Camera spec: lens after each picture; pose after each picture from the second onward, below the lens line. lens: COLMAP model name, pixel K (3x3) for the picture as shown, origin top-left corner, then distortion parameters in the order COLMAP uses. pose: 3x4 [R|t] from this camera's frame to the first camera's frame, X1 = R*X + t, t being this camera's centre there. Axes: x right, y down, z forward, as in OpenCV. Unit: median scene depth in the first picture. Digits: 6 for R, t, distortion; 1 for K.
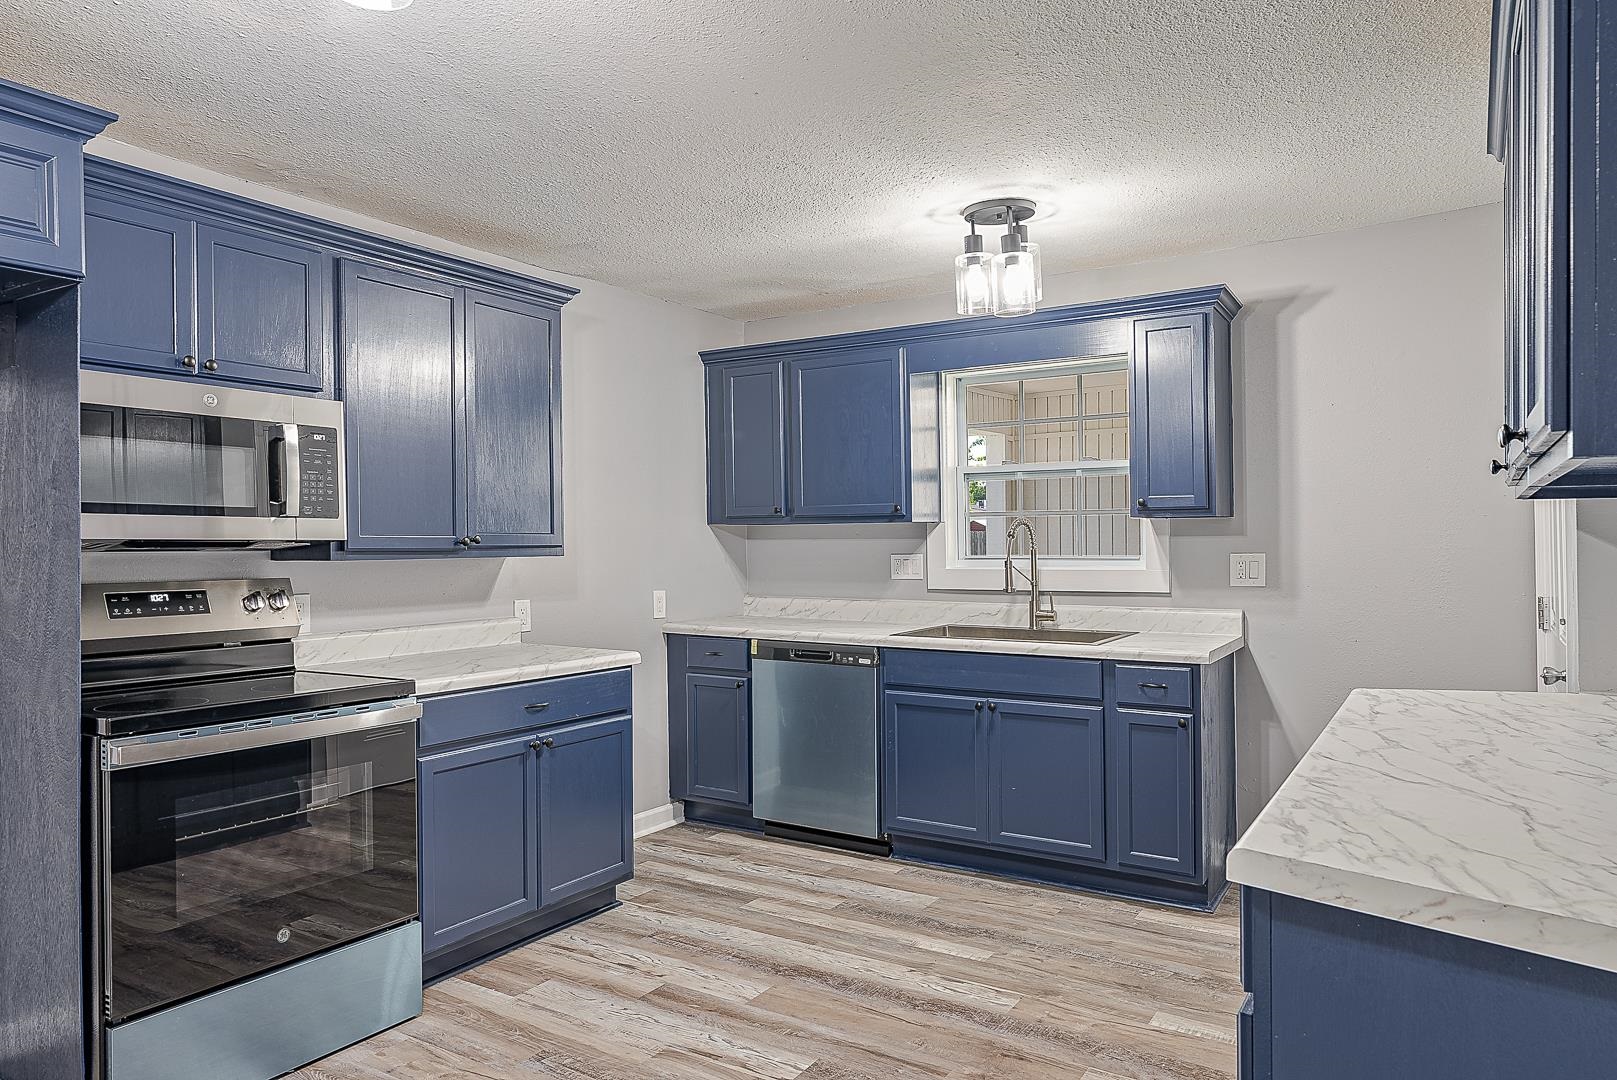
lens RADIAL K [[1037.2, 0, 811.4], [0, 1037.2, 551.3], [0, 0, 1]] dist [-0.003392, 0.003392]
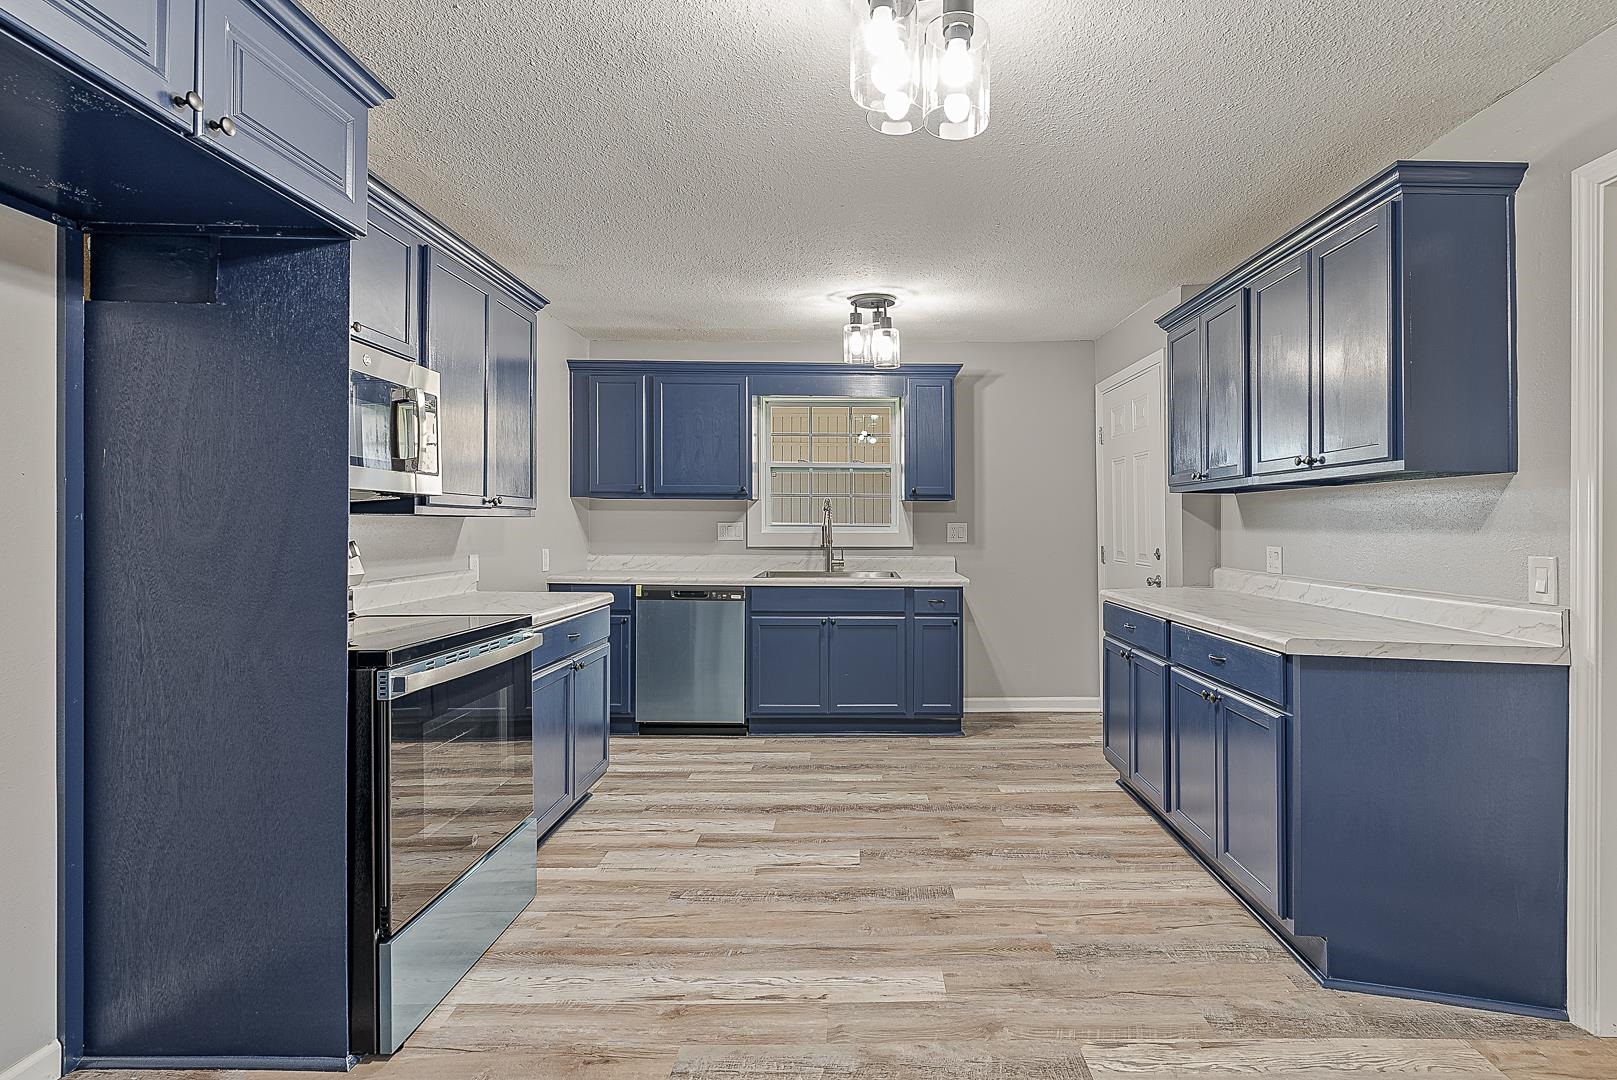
lens RADIAL K [[767.9, 0, 859.7], [0, 767.9, 517.5], [0, 0, 1]] dist [-0.008239, 0.003003]
pose [[0.835742, 0.017928, 0.548830, -0.411730], [-0.007193, 0.999739, -0.021704, 0.021955], [-0.549075, 0.014191, 0.835653, 0.042110]]
